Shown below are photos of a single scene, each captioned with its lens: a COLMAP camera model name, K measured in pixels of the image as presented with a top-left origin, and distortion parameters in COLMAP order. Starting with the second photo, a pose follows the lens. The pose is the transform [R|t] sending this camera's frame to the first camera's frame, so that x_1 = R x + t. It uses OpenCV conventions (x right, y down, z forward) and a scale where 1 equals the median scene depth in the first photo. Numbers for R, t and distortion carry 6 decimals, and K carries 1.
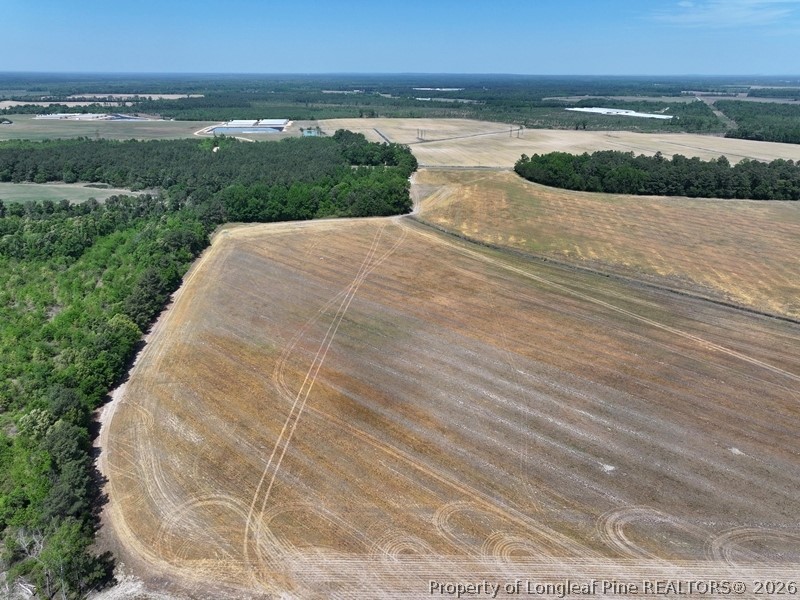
lens RADIAL K [[559.7, 0, 402.1], [0, 559.7, 298.7], [0, 0, 1]] dist [0.000310, 0.015312]
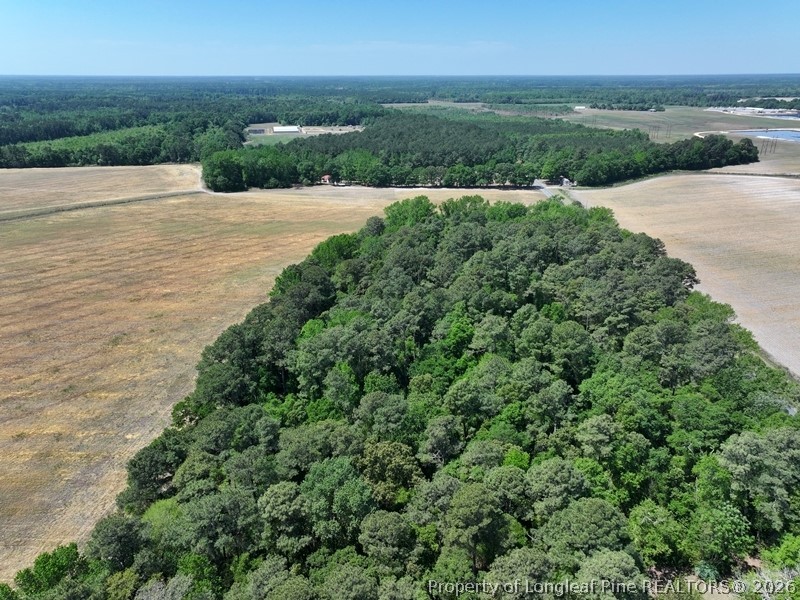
lens RADIAL K [[559.7, 0, 402.1], [0, 559.7, 298.7], [0, 0, 1]] dist [0.000310, 0.015312]
pose [[0.087074, 0.367650, -0.925879, 0.899893], [-0.374871, 0.873188, 0.311473, -0.384963], [0.922979, 0.319964, 0.213853, 1.119244]]
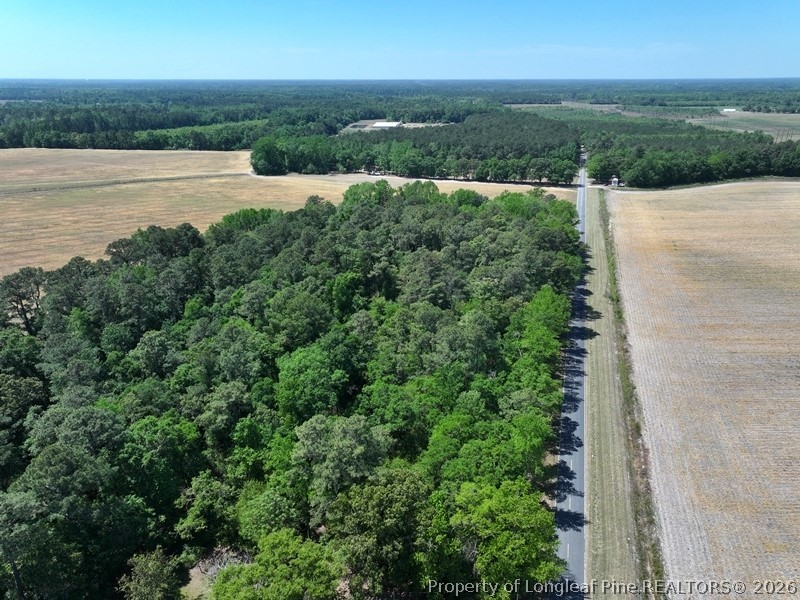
lens RADIAL K [[559.7, 0, 402.1], [0, 559.7, 298.7], [0, 0, 1]] dist [0.000310, 0.015312]
pose [[-0.185187, 0.356733, -0.915668, 0.884079], [-0.371102, 0.837404, 0.401295, -0.438508], [0.909939, 0.414121, -0.022692, 1.307384]]
